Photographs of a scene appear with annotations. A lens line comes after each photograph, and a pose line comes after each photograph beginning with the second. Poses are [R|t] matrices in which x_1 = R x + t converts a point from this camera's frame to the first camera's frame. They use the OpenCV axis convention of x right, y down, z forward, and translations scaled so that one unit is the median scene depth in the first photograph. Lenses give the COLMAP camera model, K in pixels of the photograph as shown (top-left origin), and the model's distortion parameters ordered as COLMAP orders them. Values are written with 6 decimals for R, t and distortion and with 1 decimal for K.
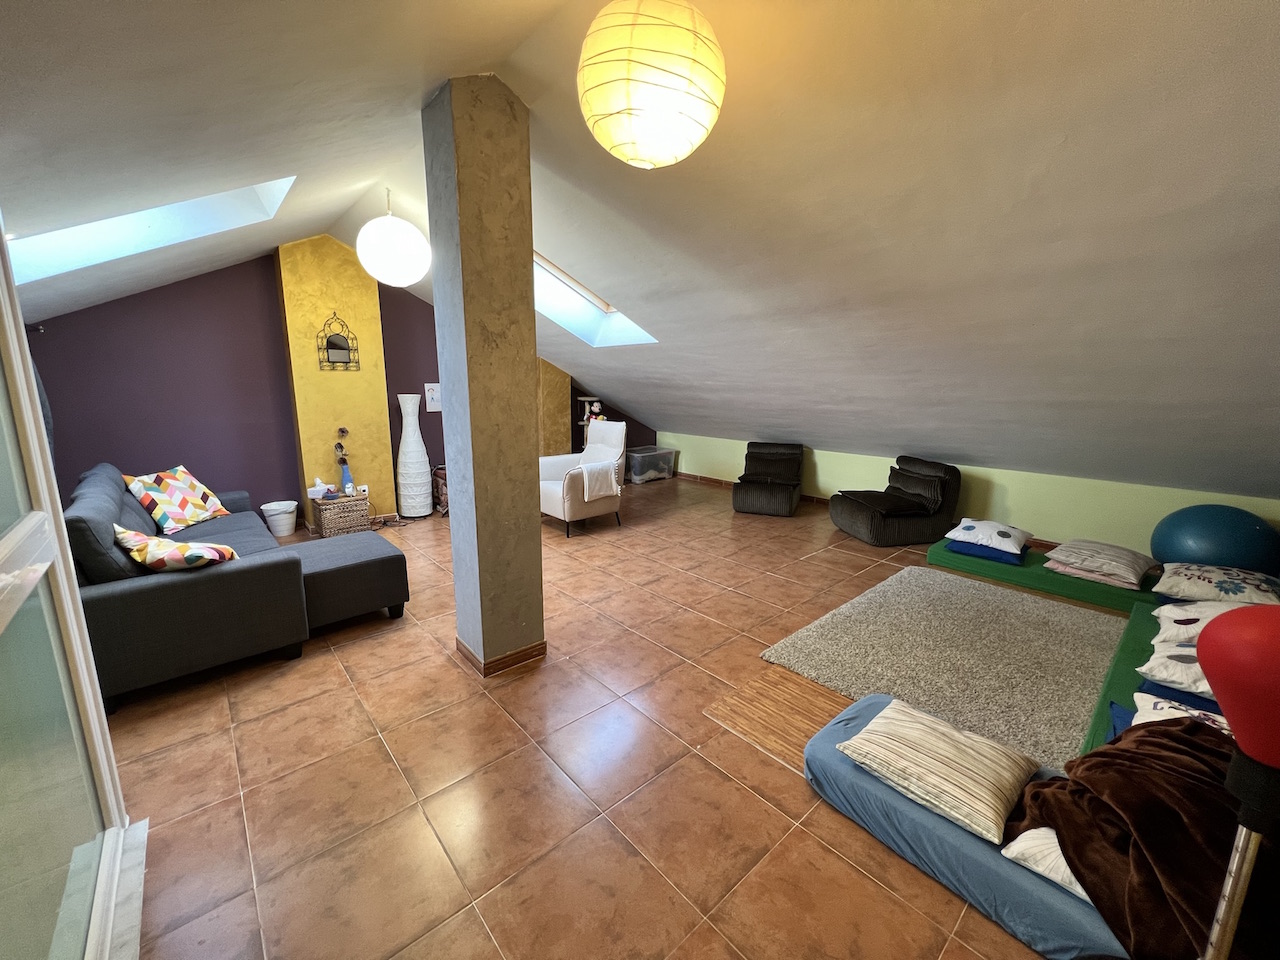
lens RADIAL K [[511.5, 0, 641.4], [0, 511.5, 475.2], [0, 0, 1]] dist [0.002609, 0.000064]
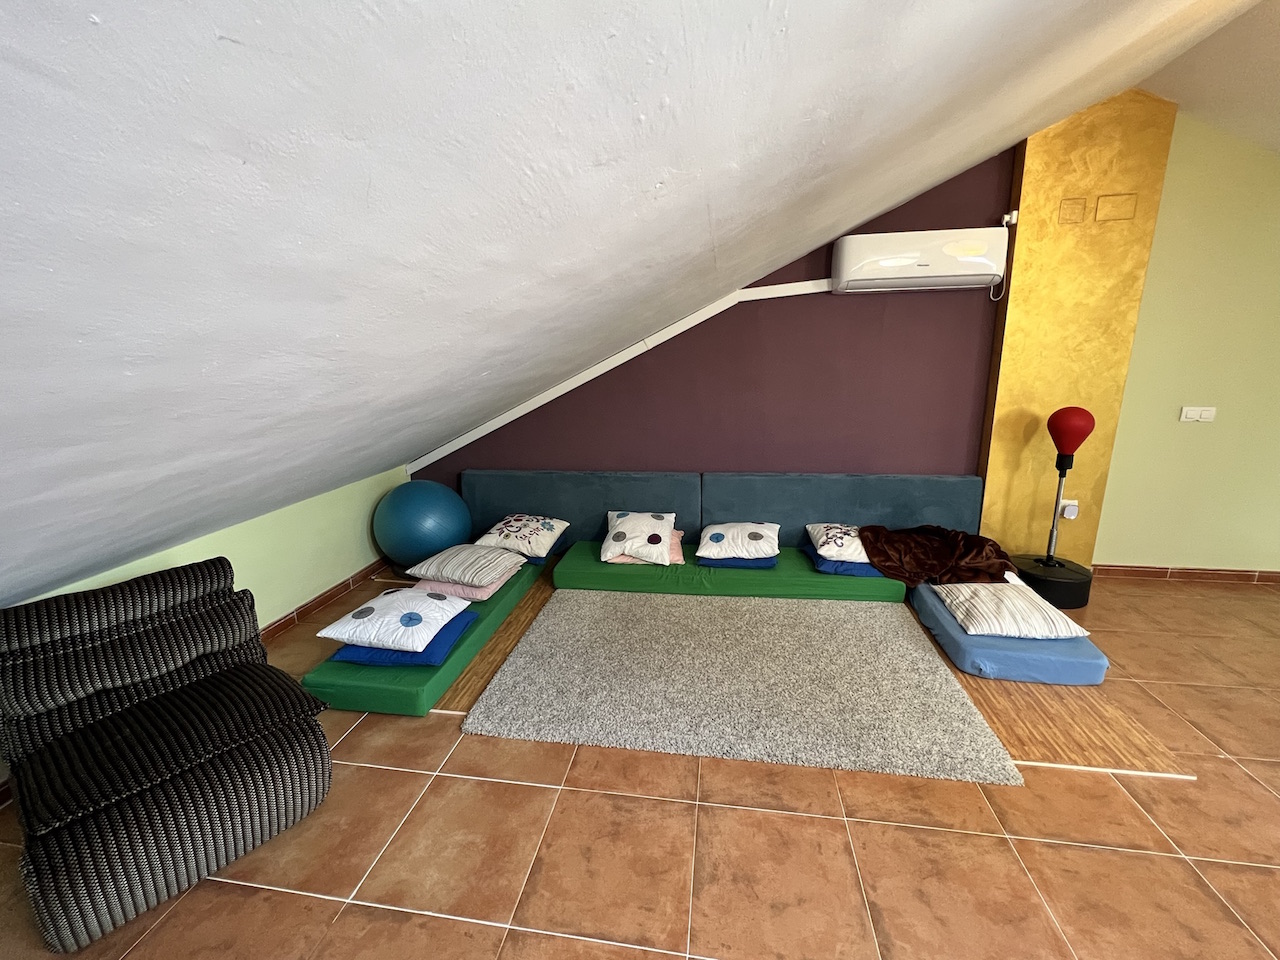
lens RADIAL K [[539.2, 0, 642.3], [0, 539.2, 474.7], [0, 0, 1]] dist [0.000409, 0.000207]
pose [[-0.627502, -0.163246, 0.761309, 0.062538], [0.154173, 0.932363, 0.327001, -0.221512], [-0.763198, 0.322567, -0.559892, 1.210773]]
